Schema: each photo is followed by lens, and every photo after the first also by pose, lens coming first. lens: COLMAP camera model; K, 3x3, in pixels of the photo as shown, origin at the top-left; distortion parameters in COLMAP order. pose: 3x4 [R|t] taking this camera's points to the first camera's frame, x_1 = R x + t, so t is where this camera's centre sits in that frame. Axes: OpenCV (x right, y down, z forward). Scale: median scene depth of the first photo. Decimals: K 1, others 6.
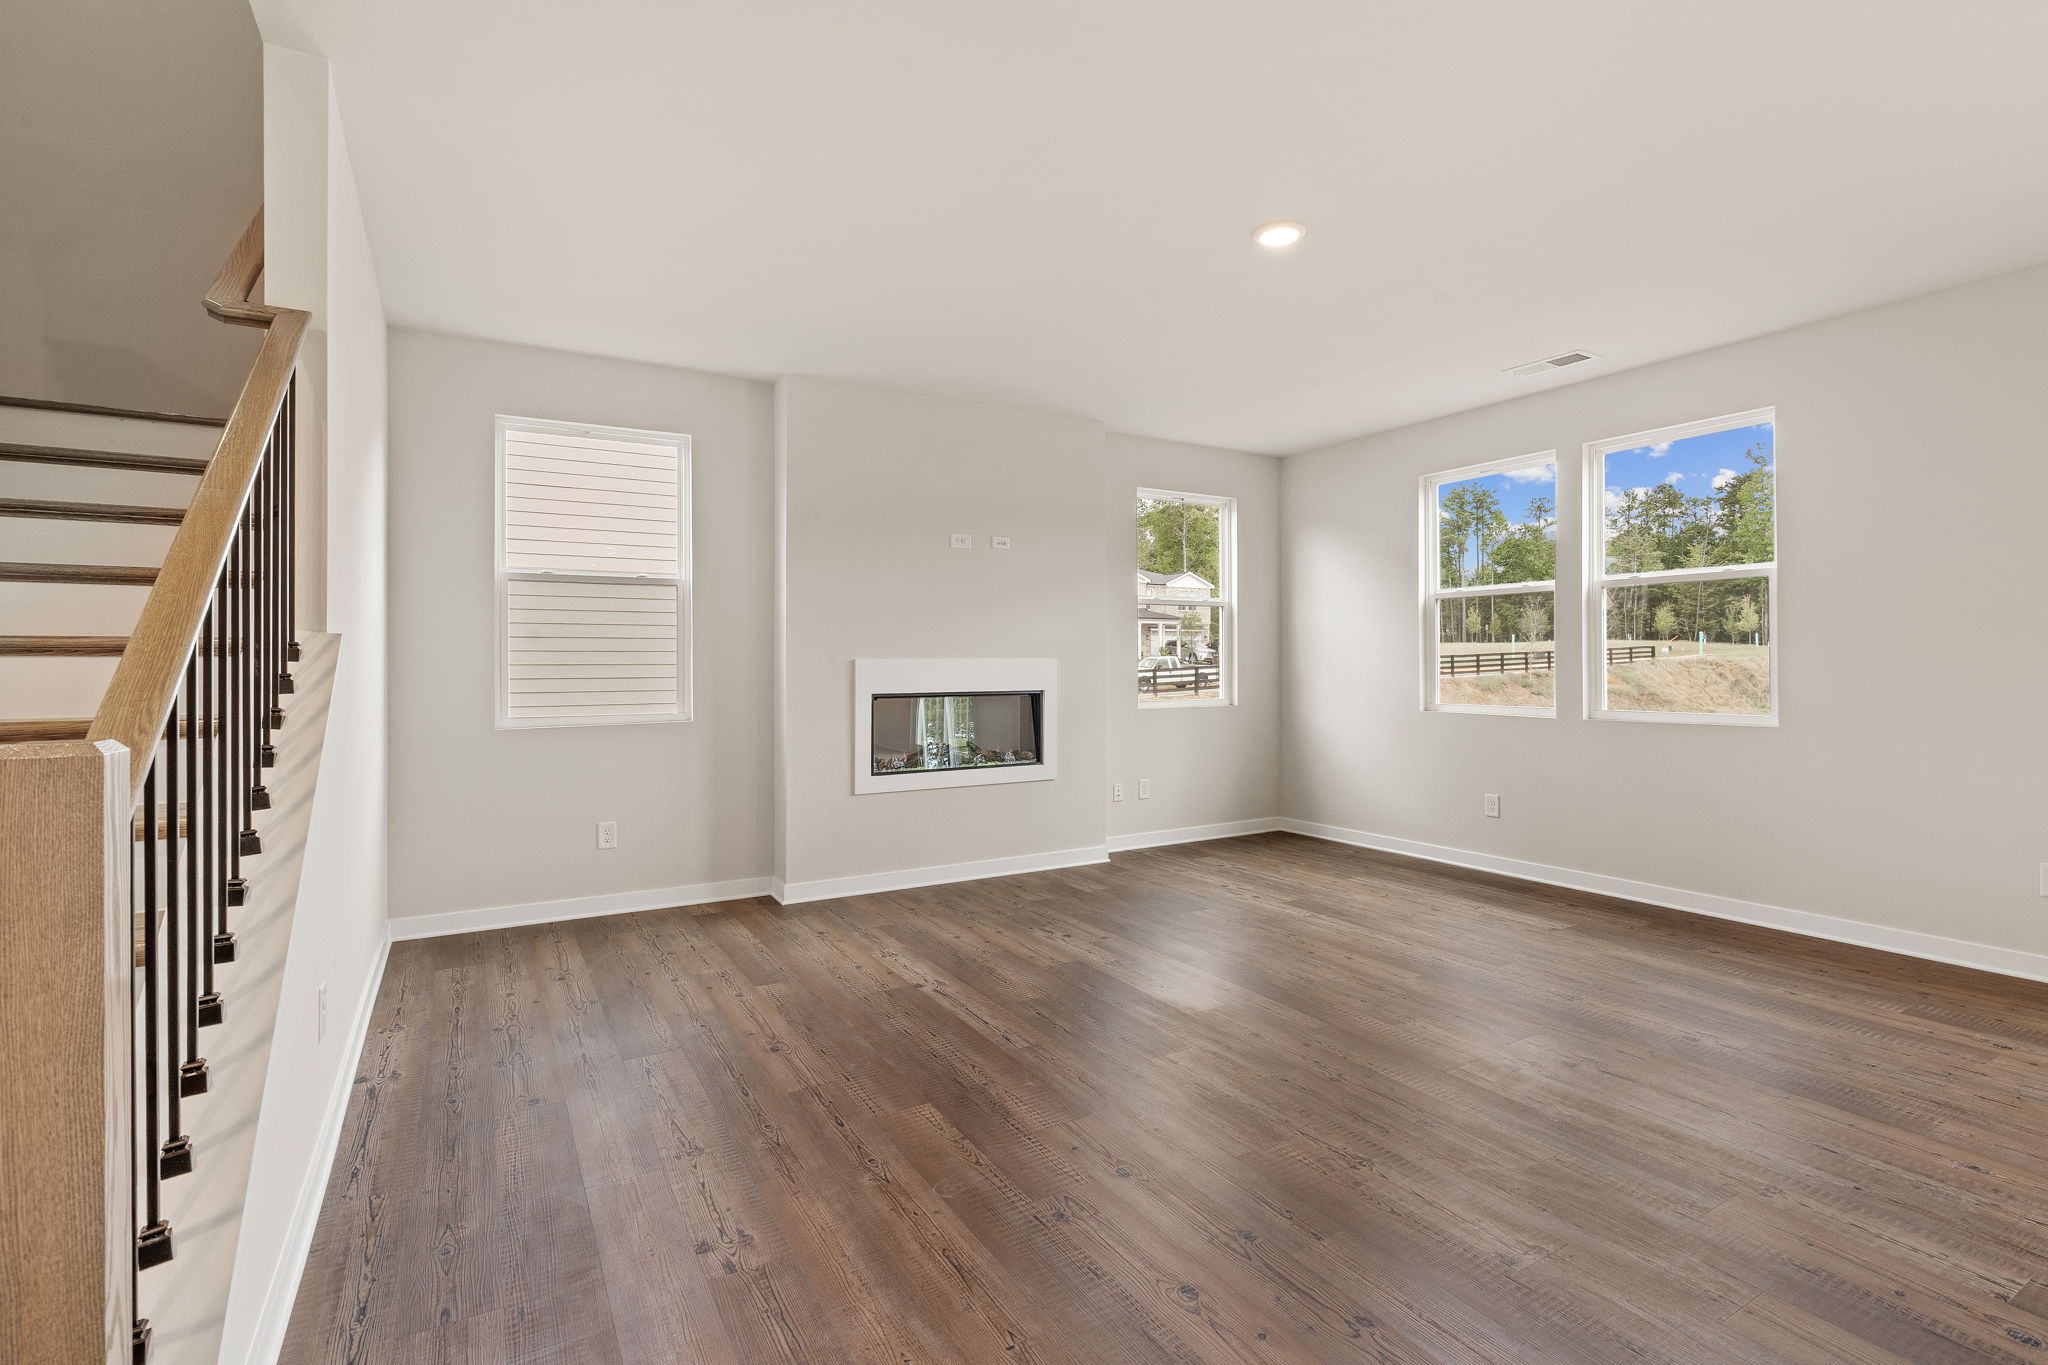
lens RADIAL K [[948.7, 0, 1032.7], [0, 948.7, 665.5], [0, 0, 1]] dist [-0.001916, 0.000990]
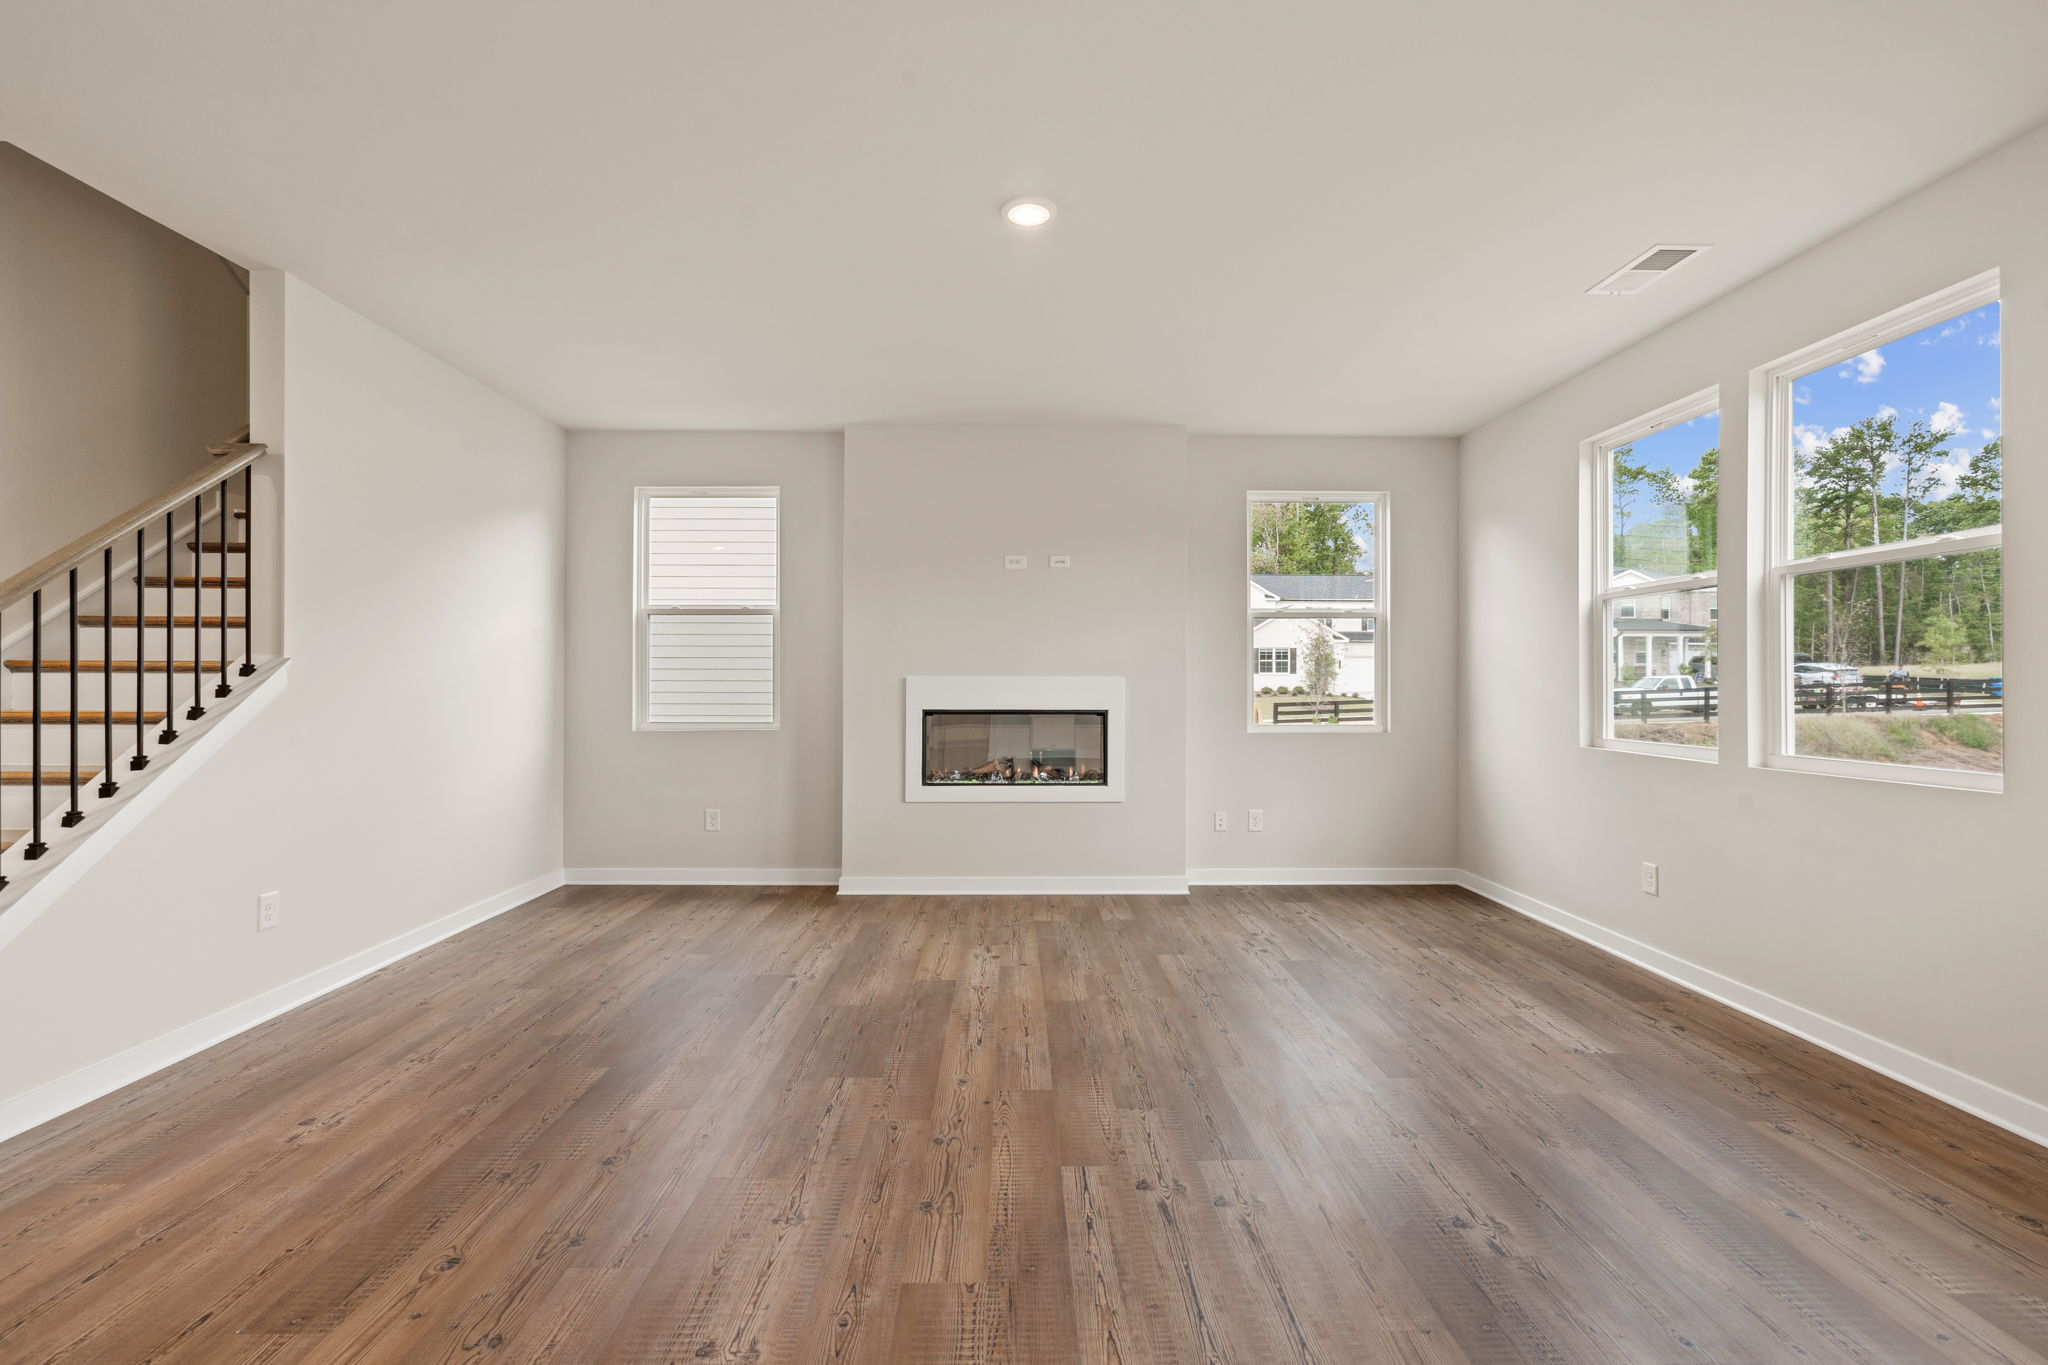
lens RADIAL K [[921.6, 0, 1024.0], [0, 921.6, 682.5], [0, 0, 1]] dist [-0.002659, -0.000320]
pose [[0.868609, 0.006125, -0.495460, 0.449616], [-0.006821, 0.999977, 0.000402, -0.001904], [0.495451, 0.003030, 0.868630, 0.148854]]
